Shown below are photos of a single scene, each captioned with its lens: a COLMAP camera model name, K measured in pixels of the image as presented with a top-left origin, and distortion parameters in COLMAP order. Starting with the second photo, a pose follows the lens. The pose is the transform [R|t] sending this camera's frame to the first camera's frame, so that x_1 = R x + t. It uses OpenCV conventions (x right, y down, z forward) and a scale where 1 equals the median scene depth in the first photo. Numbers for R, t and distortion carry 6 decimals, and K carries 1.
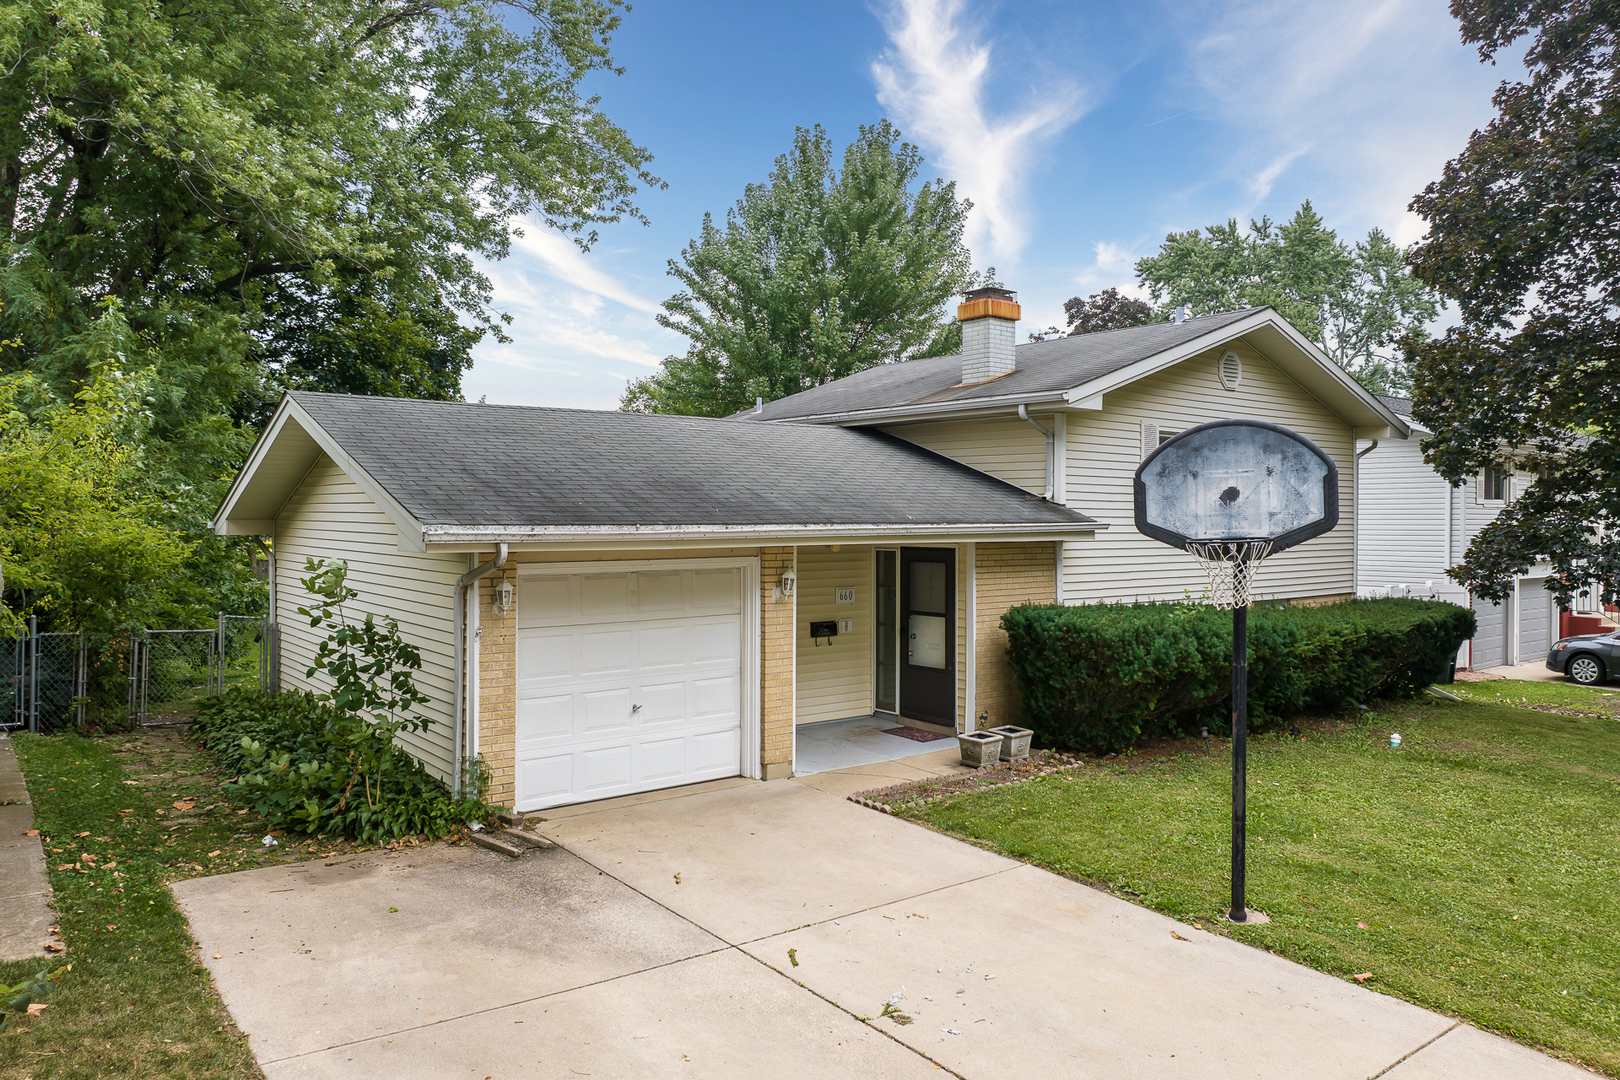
lens RADIAL K [[1120.5, 0, 819.4], [0, 1120.5, 535.6], [0, 0, 1]] dist [-0.055883, -0.000297]
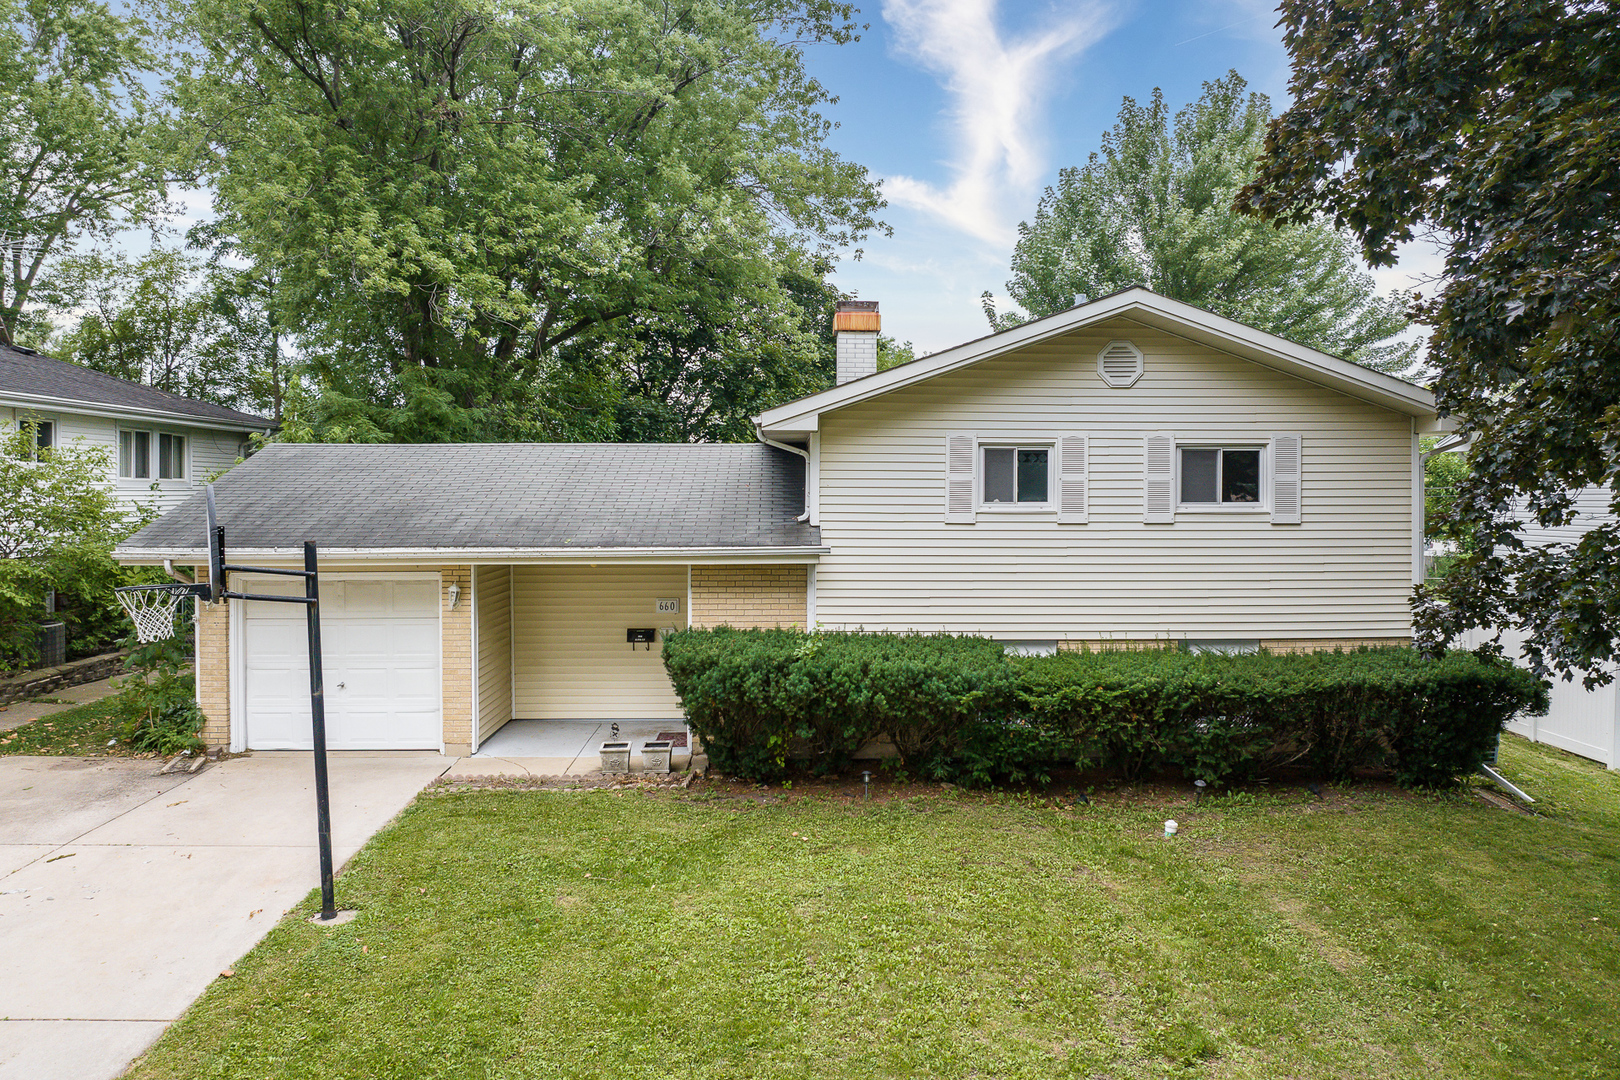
lens RADIAL K [[1120.5, 0, 819.4], [0, 1120.5, 535.6], [0, 0, 1]] dist [-0.055883, -0.000297]
pose [[0.814345, 0.021589, -0.579980, 0.829042], [-0.009628, 0.999673, 0.023694, -0.044891], [0.580302, -0.013711, 0.814286, 0.216904]]
